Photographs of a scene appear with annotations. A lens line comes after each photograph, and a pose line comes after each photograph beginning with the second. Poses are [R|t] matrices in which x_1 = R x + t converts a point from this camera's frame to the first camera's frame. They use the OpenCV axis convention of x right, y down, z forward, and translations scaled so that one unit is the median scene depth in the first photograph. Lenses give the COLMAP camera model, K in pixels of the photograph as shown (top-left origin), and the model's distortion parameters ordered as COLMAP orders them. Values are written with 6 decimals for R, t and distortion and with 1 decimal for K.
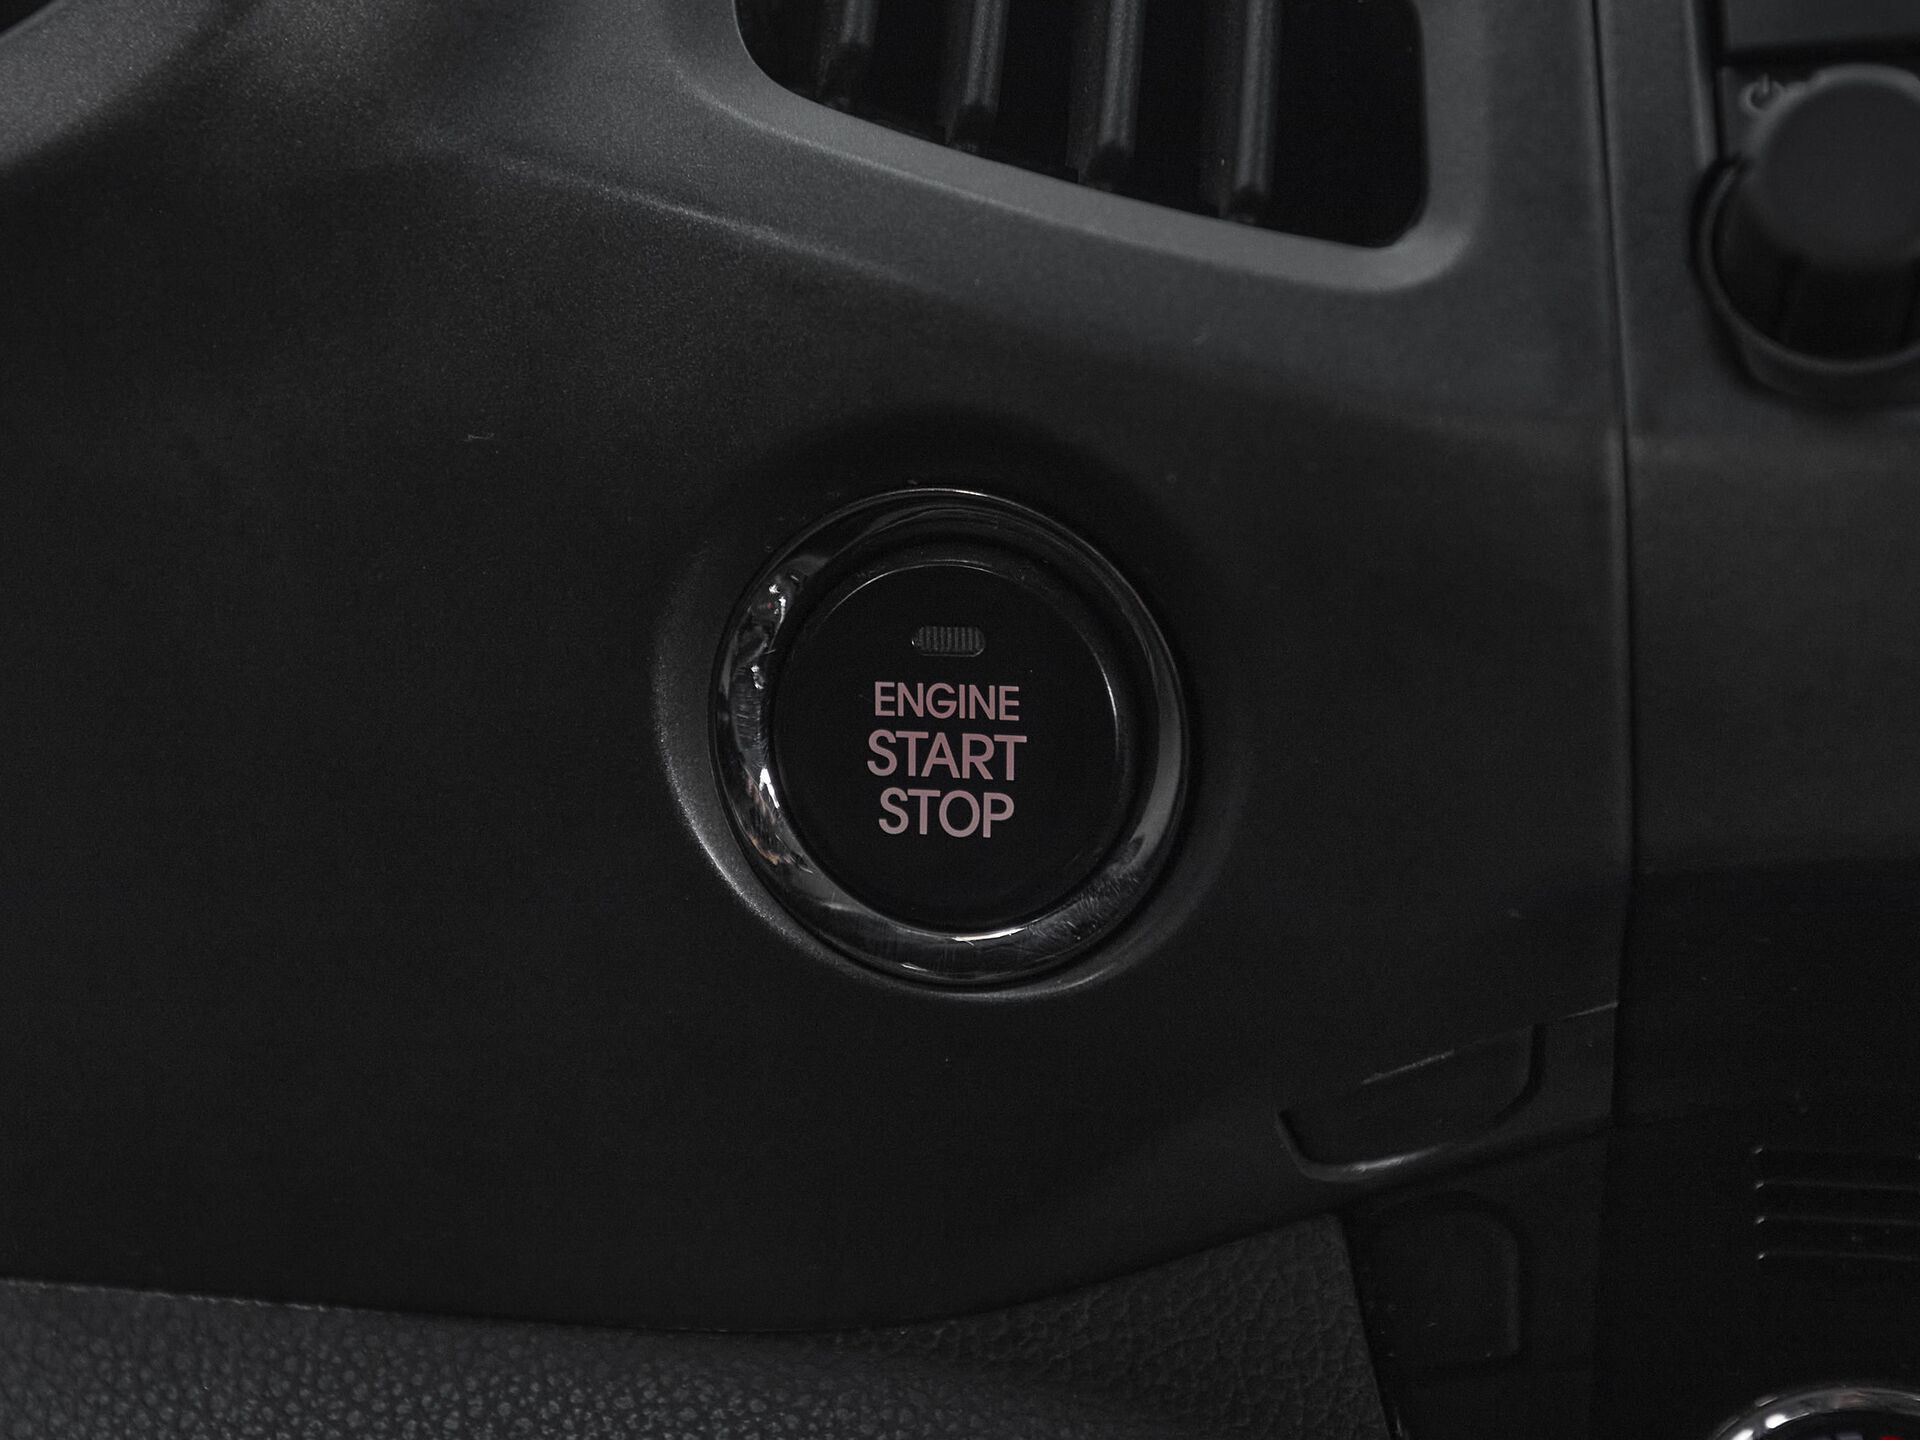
lens RADIAL K [[4130.1, 0, 954.6], [0, 4130.1, 709.6], [0, 0, 1]] dist [0.088020, 0.000000]
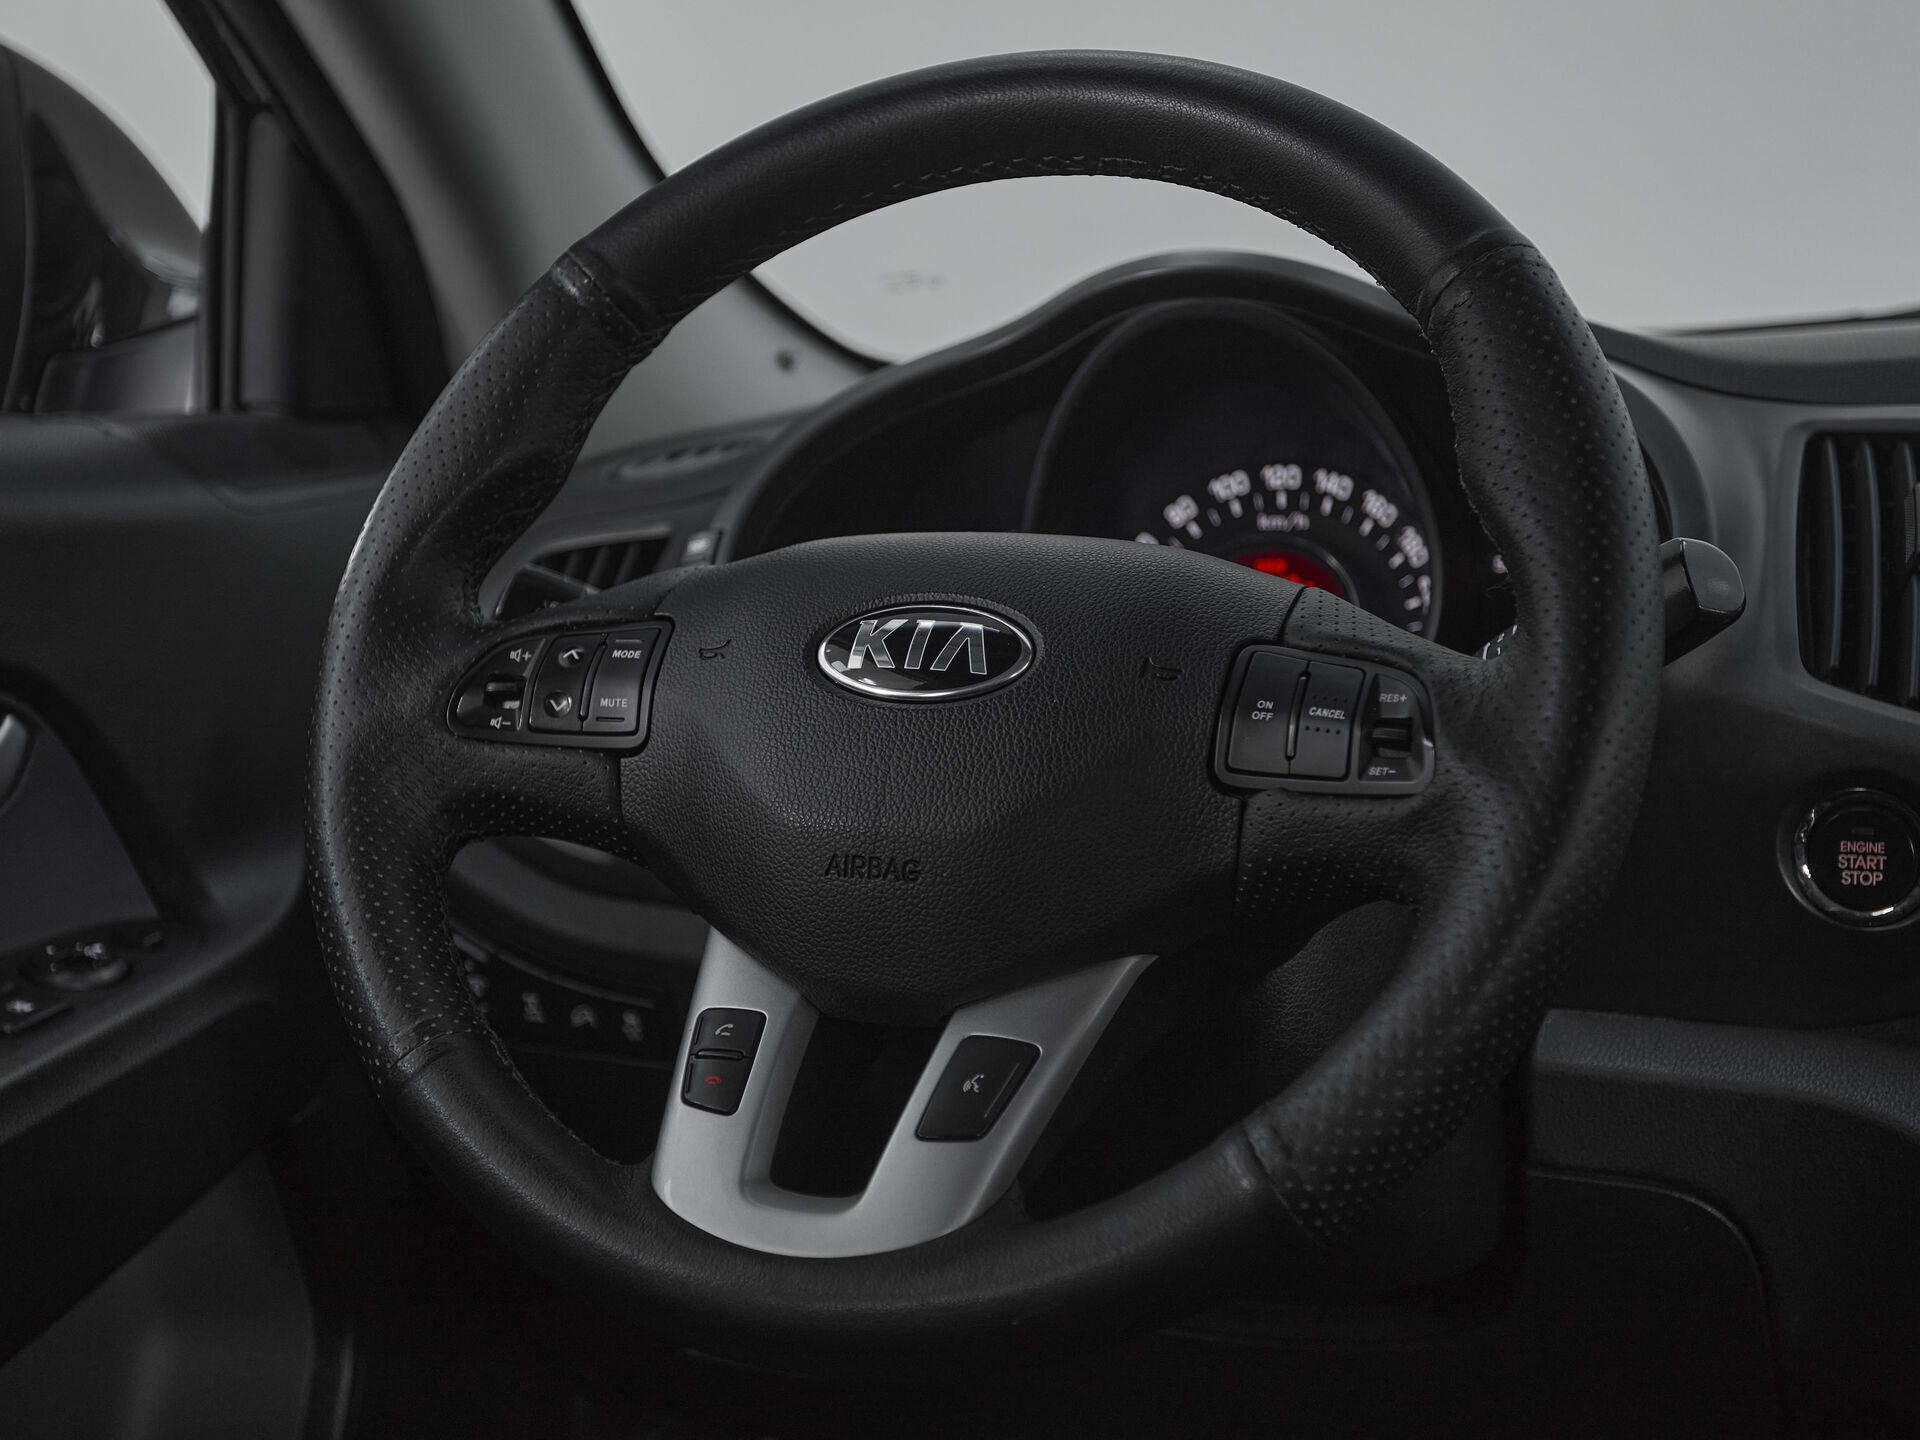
lens RADIAL K [[2701.4, 0, 885.9], [0, 2701.4, 731.9], [0, 0, 1]] dist [0.025998, 0.000000]
pose [[0.968914, 0.006258, -0.247319, -0.245765], [-0.024307, 0.997251, -0.069993, 0.084899], [0.246201, 0.073828, 0.966403, -1.529309]]
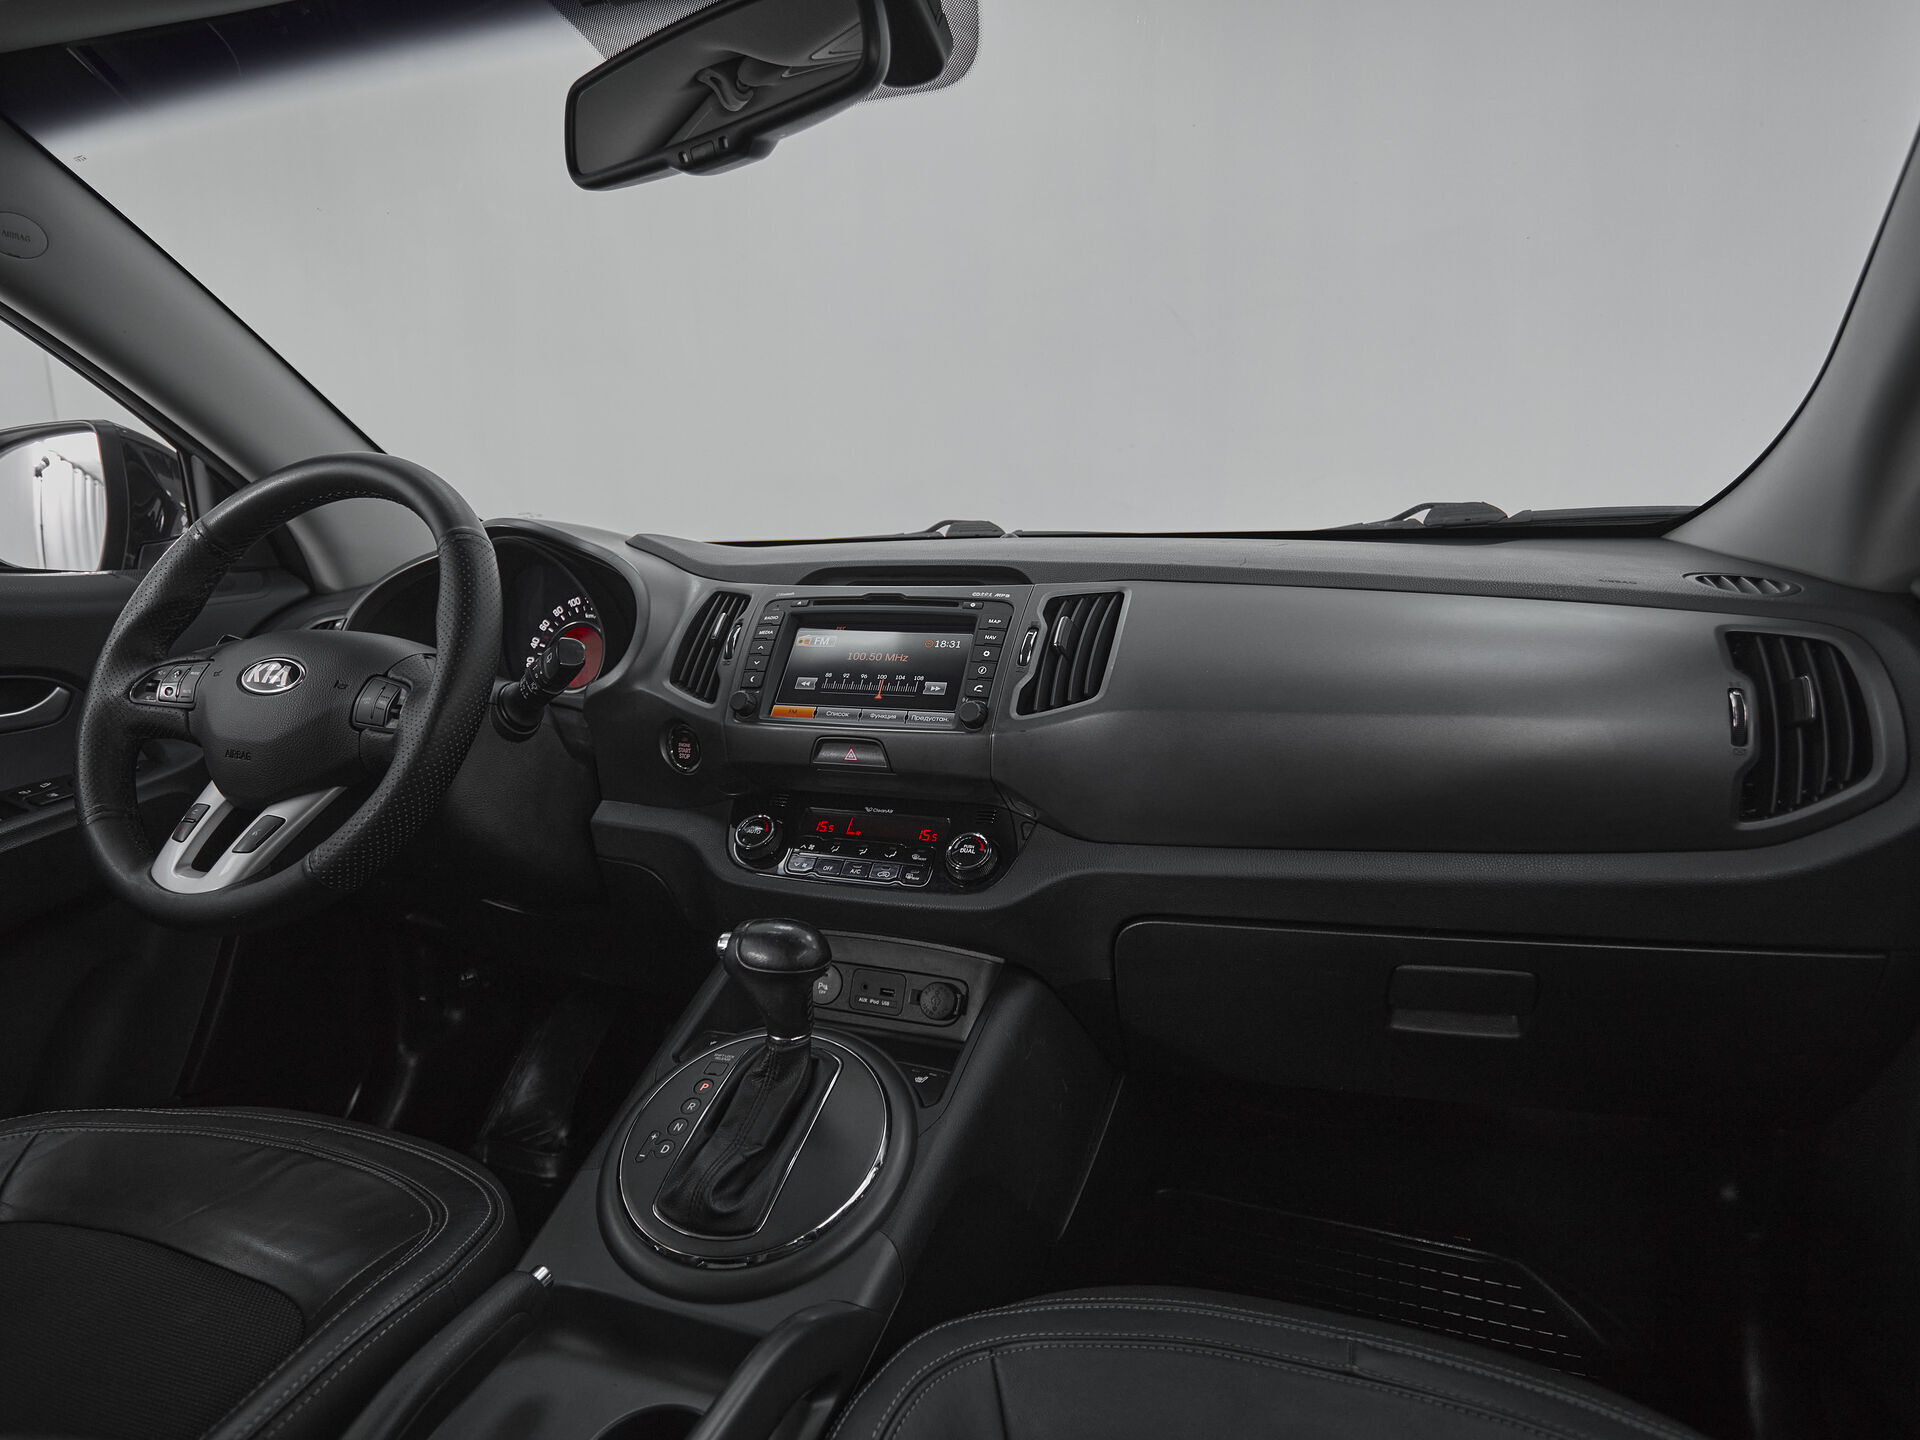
lens RADIAL K [[1075.5, 0, 939.1], [0, 1075.5, 745.8], [0, 0, 1]] dist [-0.001379, -0.007764]
pose [[0.978980, 0.035235, -0.200891, 1.145516], [-0.034665, 0.999379, 0.006359, -0.040077], [0.200990, 0.000739, 0.979593, -1.472224]]
